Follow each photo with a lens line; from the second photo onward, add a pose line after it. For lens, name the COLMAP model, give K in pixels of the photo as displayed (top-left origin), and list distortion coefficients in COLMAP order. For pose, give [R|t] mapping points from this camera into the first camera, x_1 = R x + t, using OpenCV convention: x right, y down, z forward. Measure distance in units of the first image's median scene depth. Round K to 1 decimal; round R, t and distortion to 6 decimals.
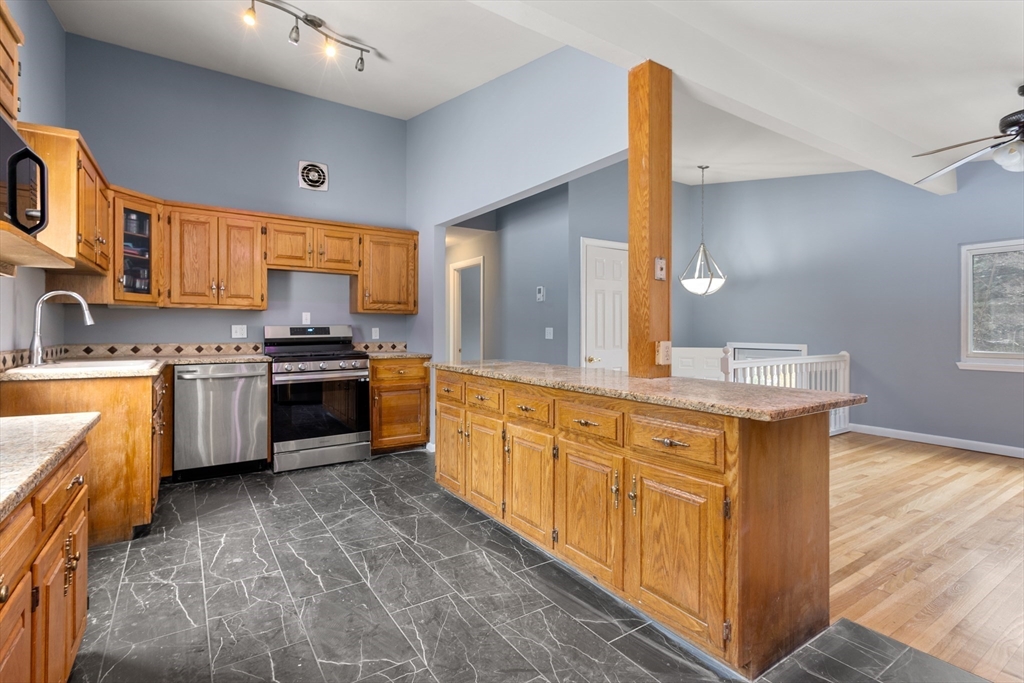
lens RADIAL K [[484.0, 0, 511.3], [0, 484.0, 331.4], [0, 0, 1]] dist [0.010879, -0.002673]
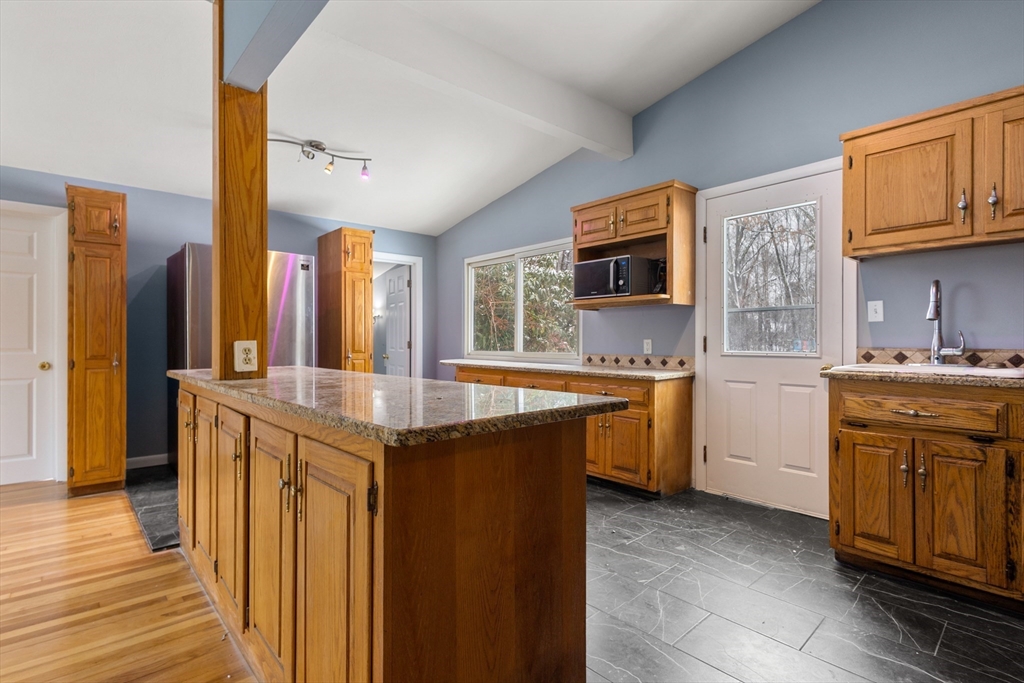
lens RADIAL K [[484.0, 0, 511.5], [0, 484.0, 340.6], [0, 0, 1]] dist [0.010879, -0.002673]
pose [[-0.989329, -0.002104, -0.145680, -0.043454], [-0.002464, 0.999994, 0.002288, 0.020177], [0.145675, 0.002622, -0.989329, 1.619952]]
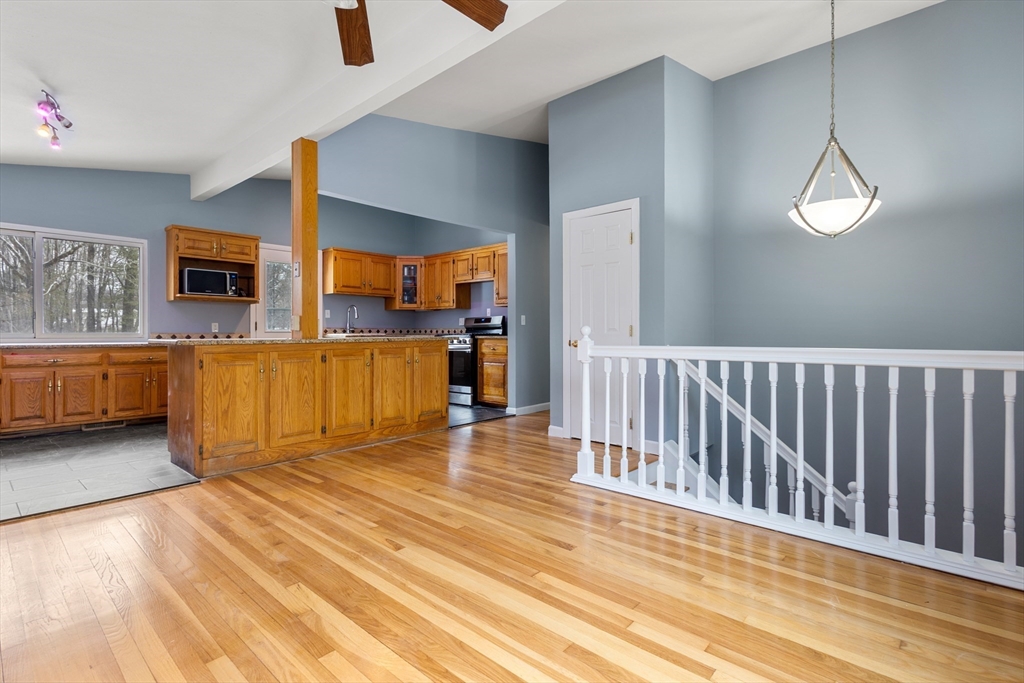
lens RADIAL K [[484.0, 0, 503.6], [0, 484.0, 337.1], [0, 0, 1]] dist [0.010879, -0.002673]
pose [[0.249358, 0.006198, -0.968392, 1.677870], [-0.000298, 0.999980, 0.006324, 0.064648], [0.968411, -0.001288, 0.249354, 1.055278]]
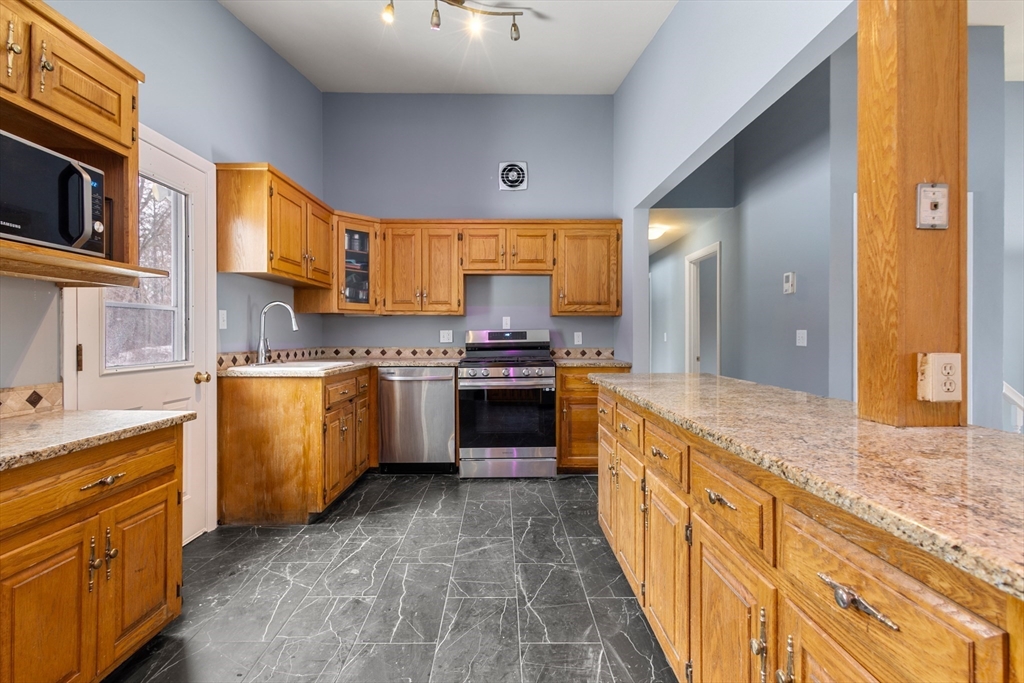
lens RADIAL K [[484.0, 0, 508.8], [0, 484.0, 337.0], [0, 0, 1]] dist [0.010879, -0.002673]
pose [[0.836348, -0.001694, -0.548197, 0.185042], [0.002021, 0.999998, -0.000006, 0.002764], [0.548196, -0.001103, 0.836349, 0.294318]]
